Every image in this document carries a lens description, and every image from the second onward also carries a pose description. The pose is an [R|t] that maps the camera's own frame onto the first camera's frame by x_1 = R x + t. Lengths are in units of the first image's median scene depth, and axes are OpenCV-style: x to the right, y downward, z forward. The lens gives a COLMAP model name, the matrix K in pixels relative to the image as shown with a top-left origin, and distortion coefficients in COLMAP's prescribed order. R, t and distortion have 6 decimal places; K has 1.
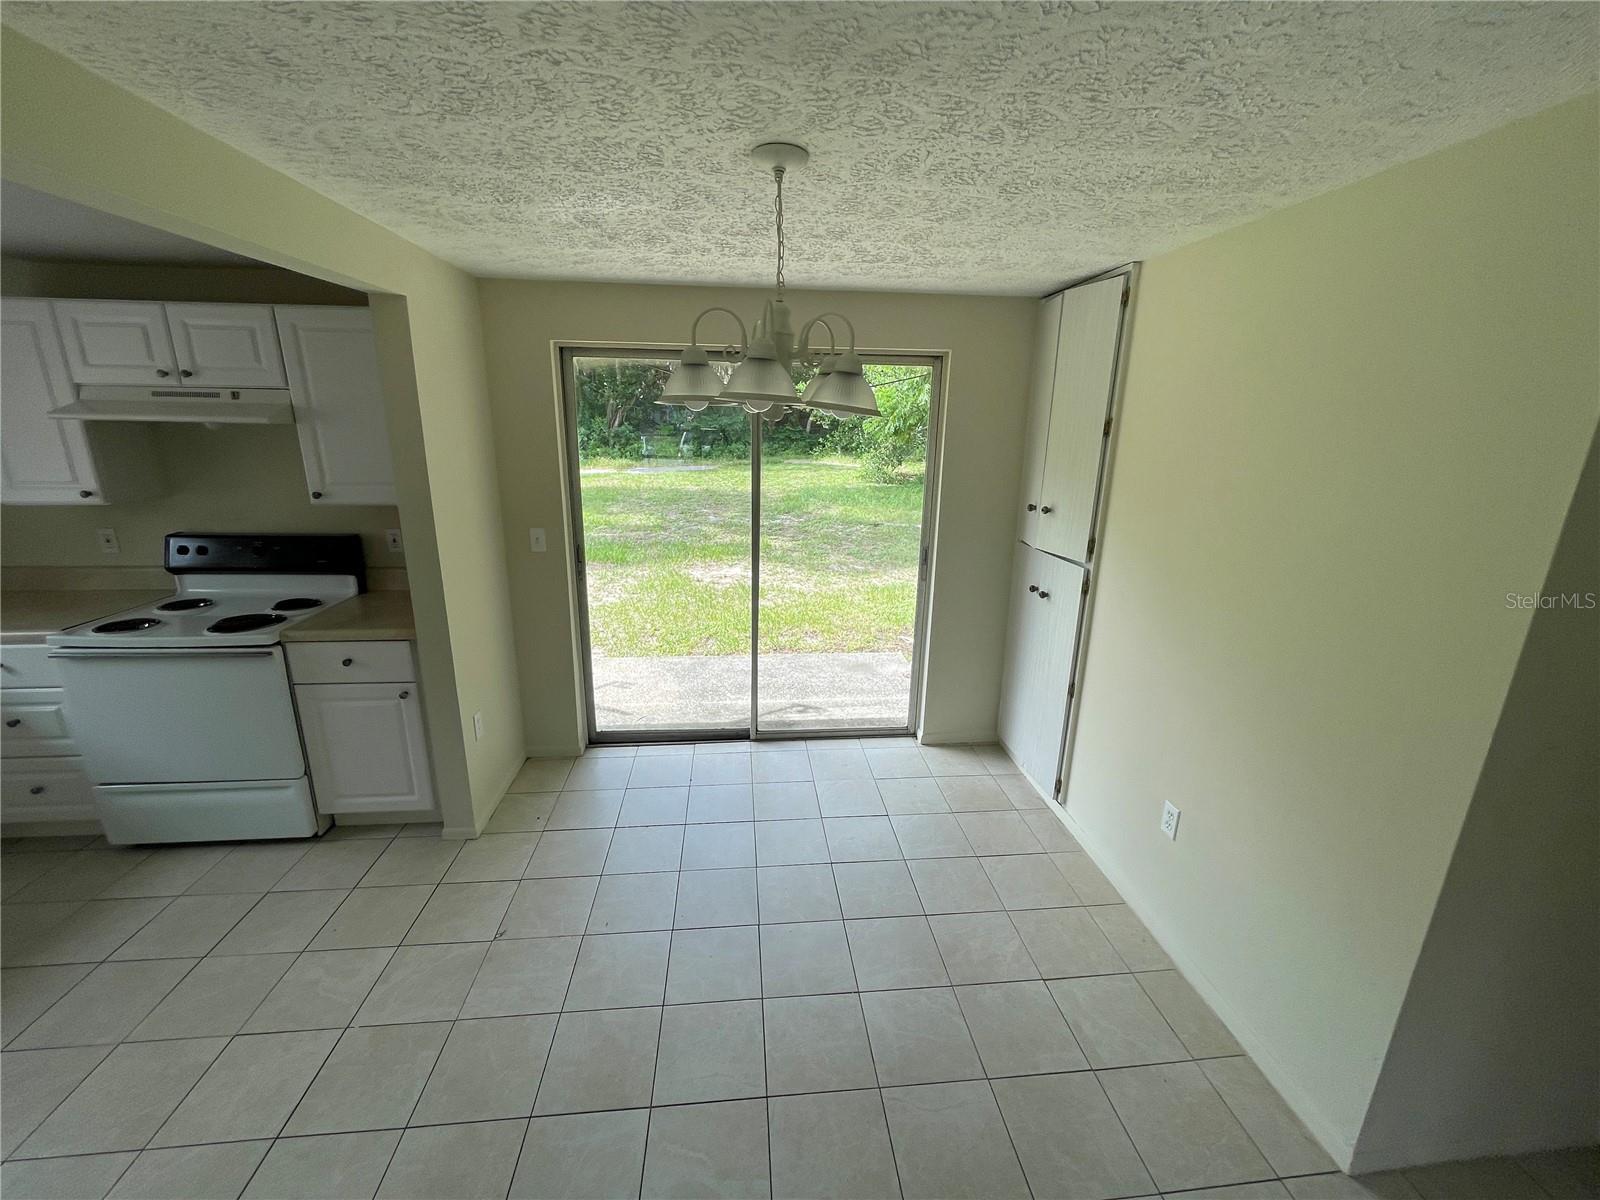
lens RADIAL K [[645.6, 0, 799.1], [0, 645.6, 594.7], [0, 0, 1]] dist [-0.002813, -0.000216]
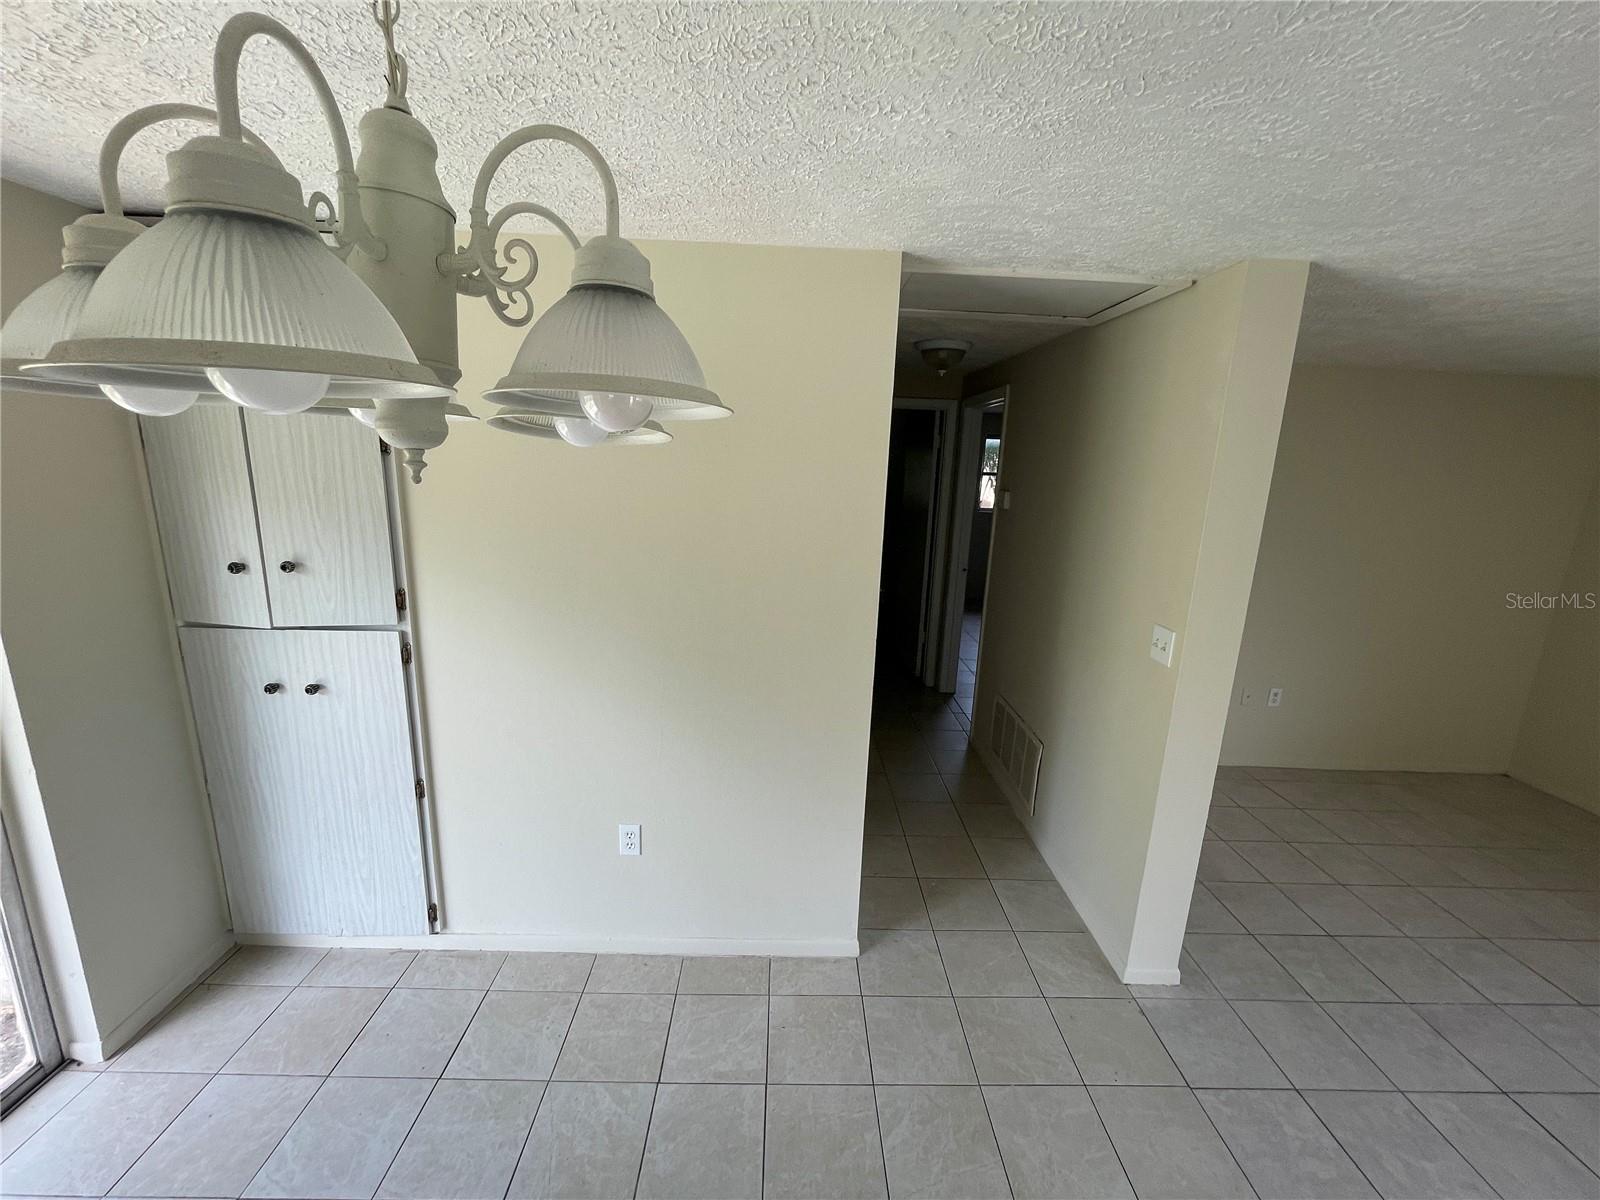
lens RADIAL K [[650.0, 0, 800.0], [0, 650.0, 600.0], [0, 0, 1]] dist [0.000142, -0.000018]
pose [[0.076965, -0.234914, 0.968964, -0.183019], [0.226914, 0.950470, 0.212406, -0.099264], [-0.970869, 0.203523, 0.126458, 0.345773]]
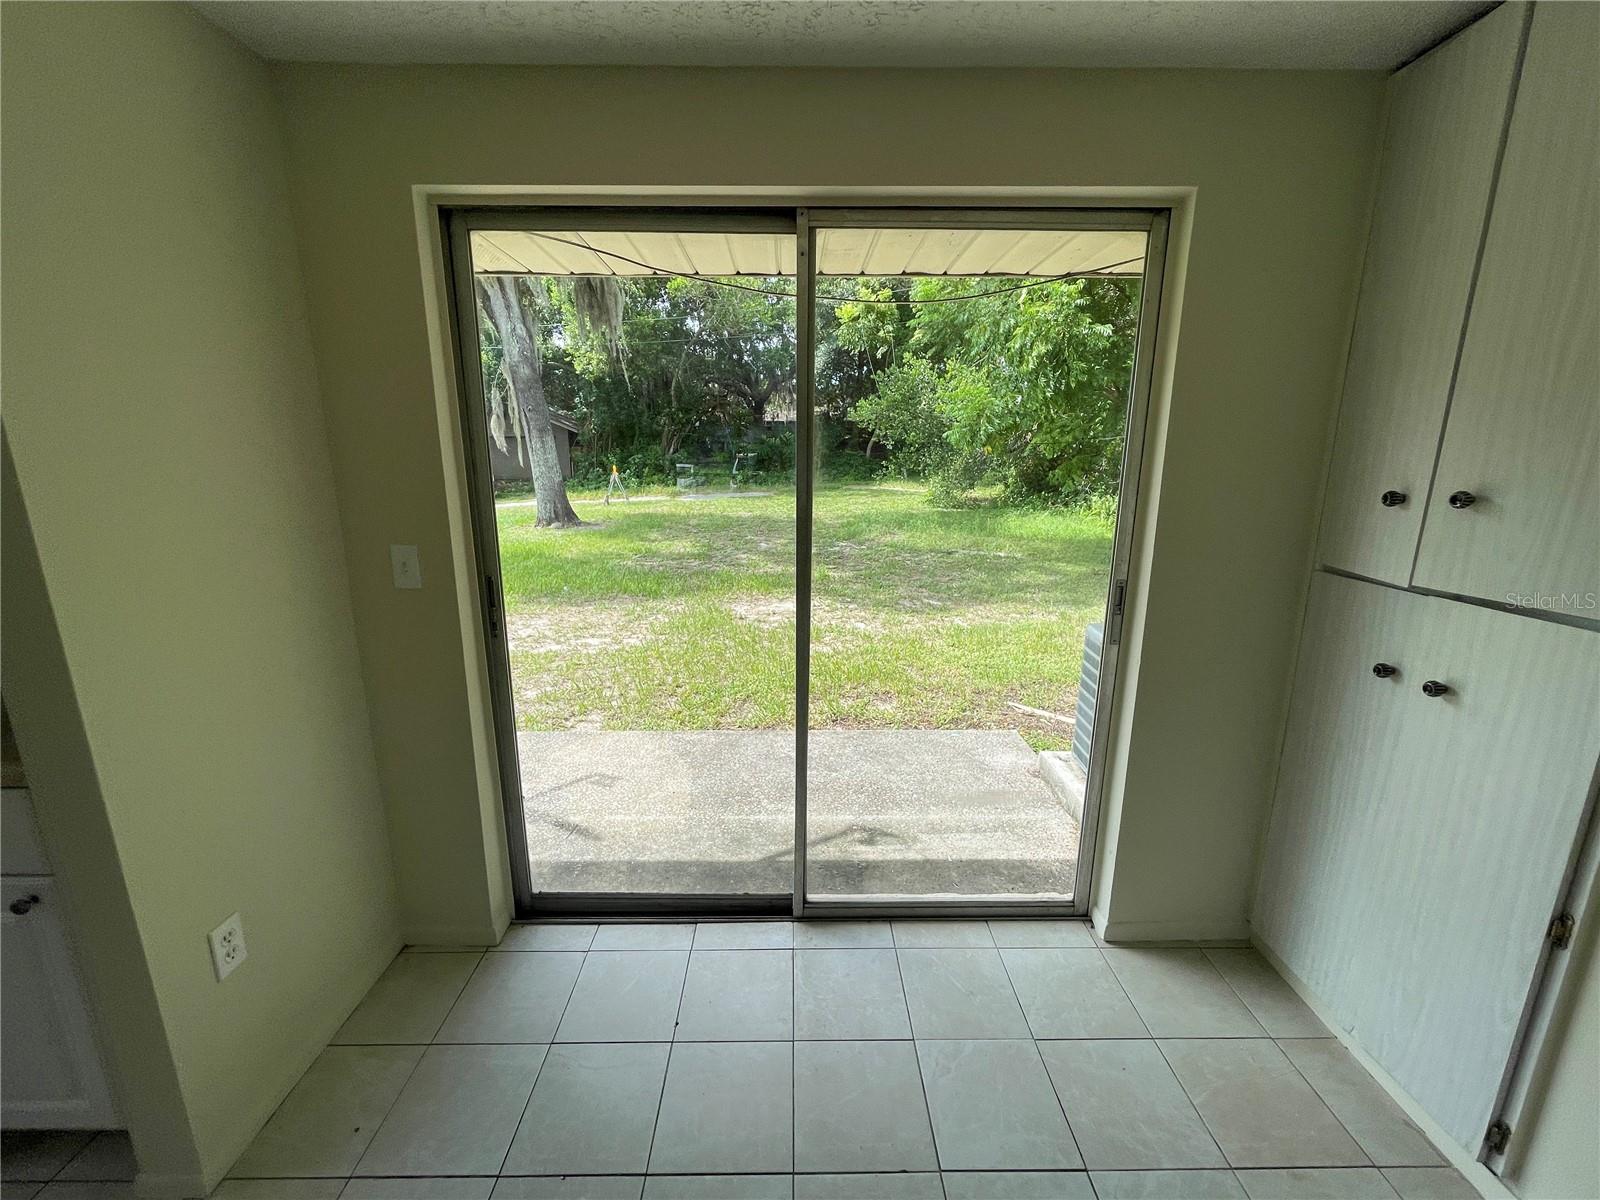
lens RADIAL K [[645.6, 0, 799.1], [0, 645.6, 594.7], [0, 0, 1]] dist [-0.002813, -0.000216]
pose [[0.996081, 0.005059, -0.088305, -0.021927], [-0.009172, 0.998888, -0.046235, -0.034840], [0.087973, 0.046864, 0.995020, 0.434944]]
